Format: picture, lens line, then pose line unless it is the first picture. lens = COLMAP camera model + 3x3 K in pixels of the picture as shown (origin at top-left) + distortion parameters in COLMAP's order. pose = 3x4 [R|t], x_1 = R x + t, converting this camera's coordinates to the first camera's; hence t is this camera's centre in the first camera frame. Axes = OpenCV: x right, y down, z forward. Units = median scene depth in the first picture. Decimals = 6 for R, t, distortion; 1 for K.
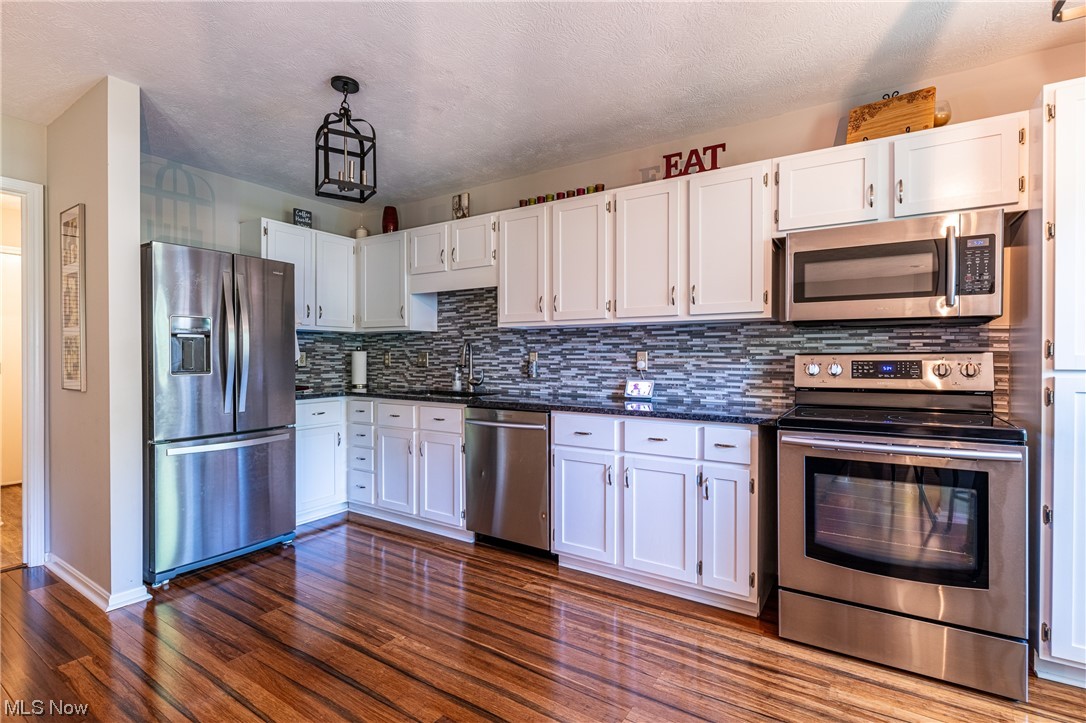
lens RADIAL K [[518.7, 0, 531.8], [0, 518.7, 360.5], [0, 0, 1]] dist [-0.001944, 0.000332]
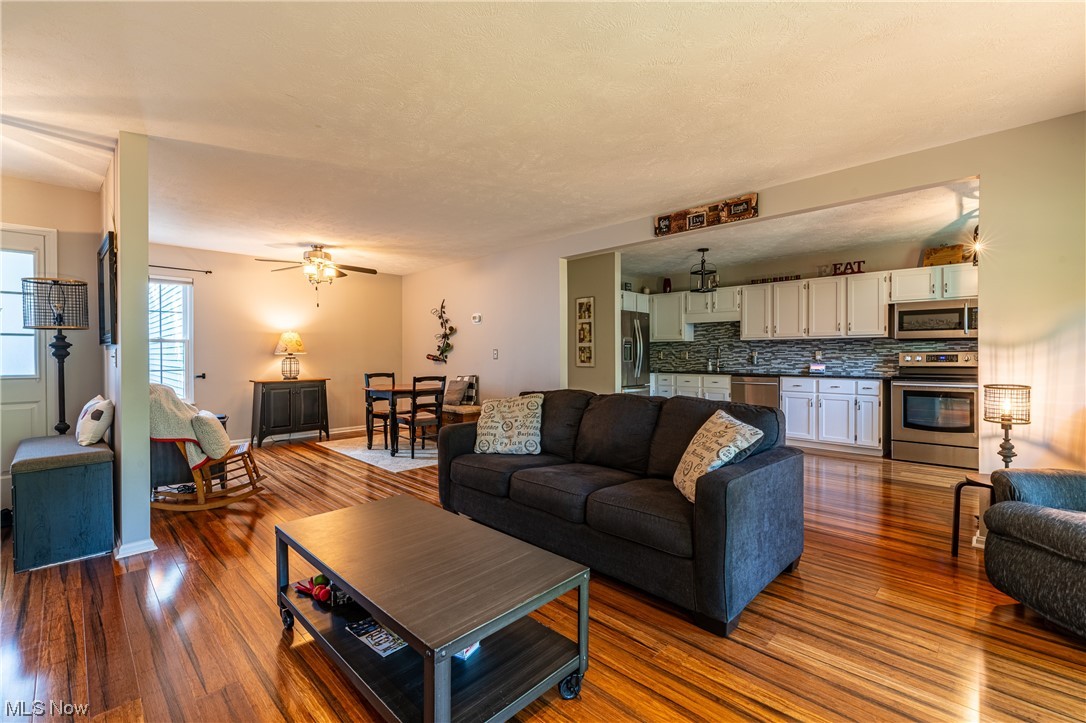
lens RADIAL K [[462.6, 0, 534.1], [0, 462.6, 359.1], [0, 0, 1]] dist [-0.000886, 0.000277]
pose [[0.978259, -0.000810, -0.207384, -0.608099], [0.001047, 0.999999, 0.001037, 0.014145], [0.207383, -0.001231, 0.978259, -1.252531]]
